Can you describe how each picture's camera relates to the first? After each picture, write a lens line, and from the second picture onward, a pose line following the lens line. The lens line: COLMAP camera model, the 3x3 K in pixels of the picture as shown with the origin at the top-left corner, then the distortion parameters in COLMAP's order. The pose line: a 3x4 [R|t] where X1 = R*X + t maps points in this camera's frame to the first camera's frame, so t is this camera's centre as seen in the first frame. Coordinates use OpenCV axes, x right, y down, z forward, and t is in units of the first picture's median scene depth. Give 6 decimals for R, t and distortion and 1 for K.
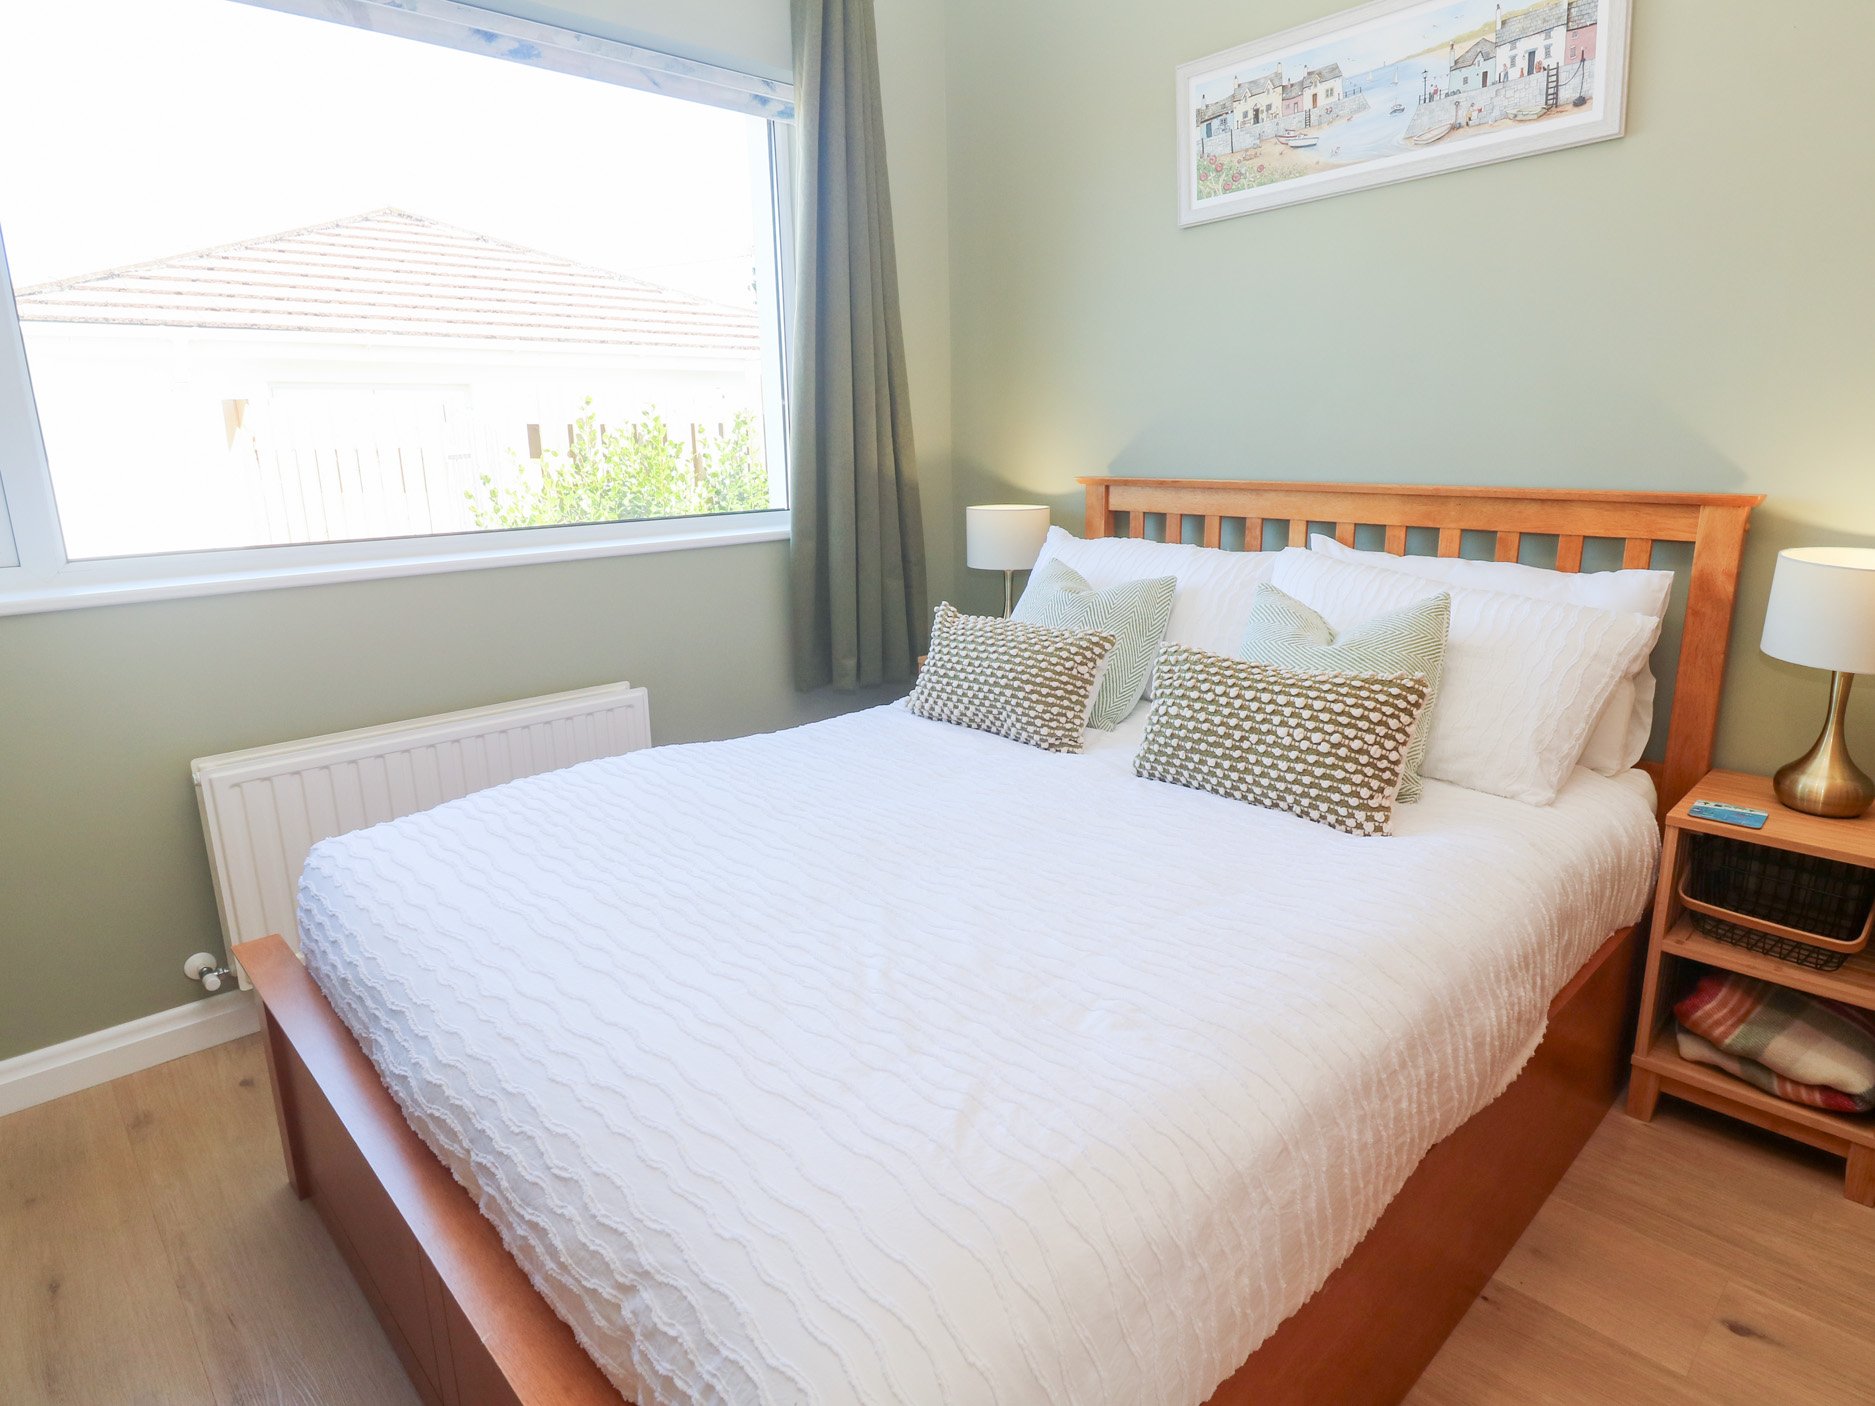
lens RADIAL K [[1046.6, 0, 967.0], [0, 1046.6, 676.6], [0, 0, 1]] dist [0.005700, -0.015251]
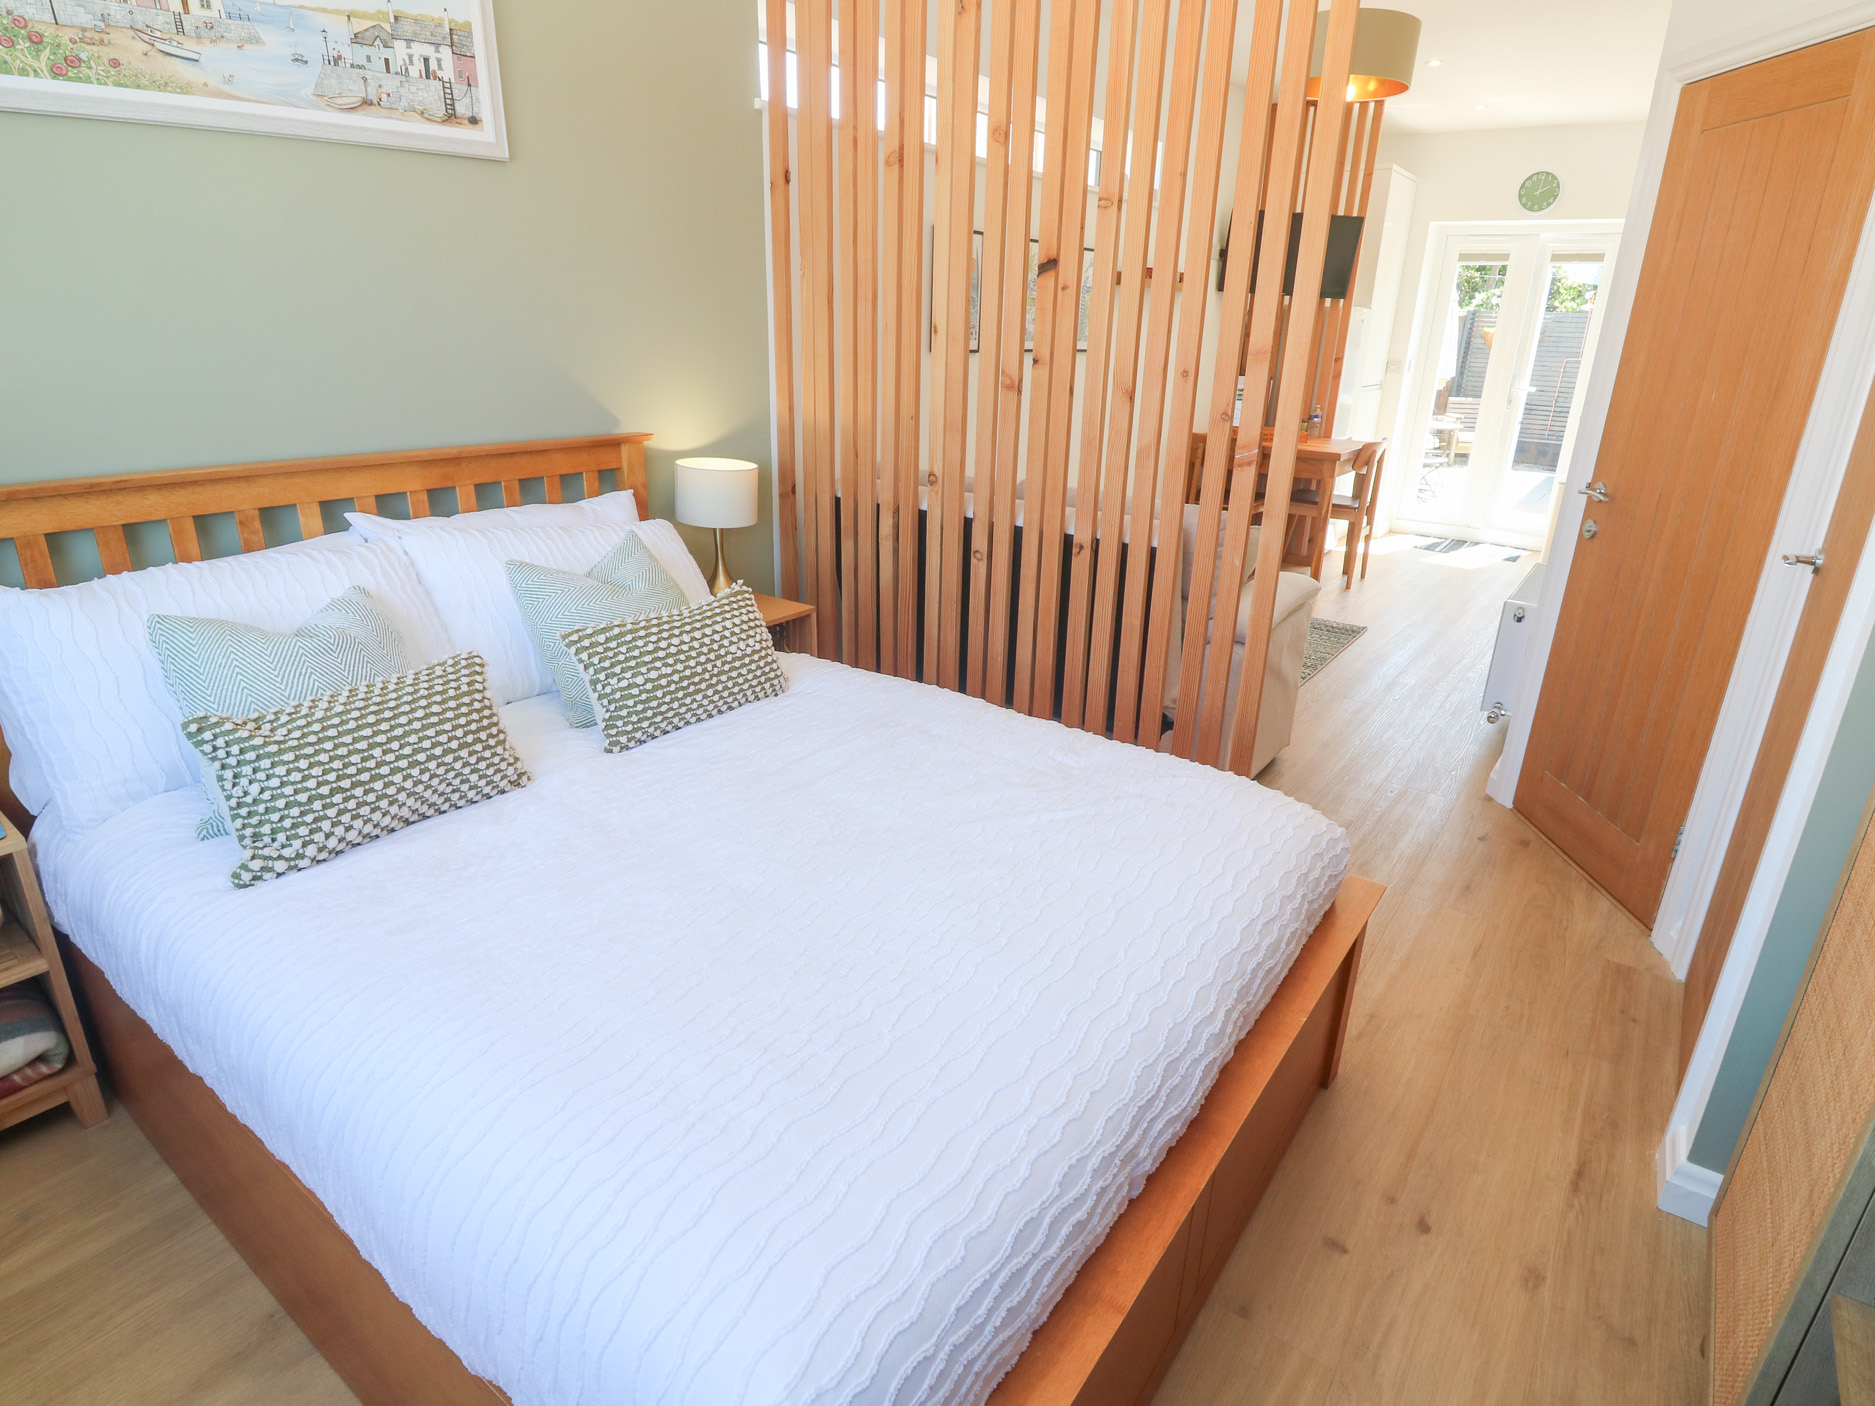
lens RADIAL K [[973.5, 0, 965.6], [0, 973.5, 682.8], [0, 0, 1]] dist [-0.003868, -0.009445]
pose [[-0.161647, -0.332118, 0.929283, -0.716852], [0.197954, 0.911616, 0.360237, -0.232594], [-0.966791, 0.242187, -0.081616, 0.654470]]
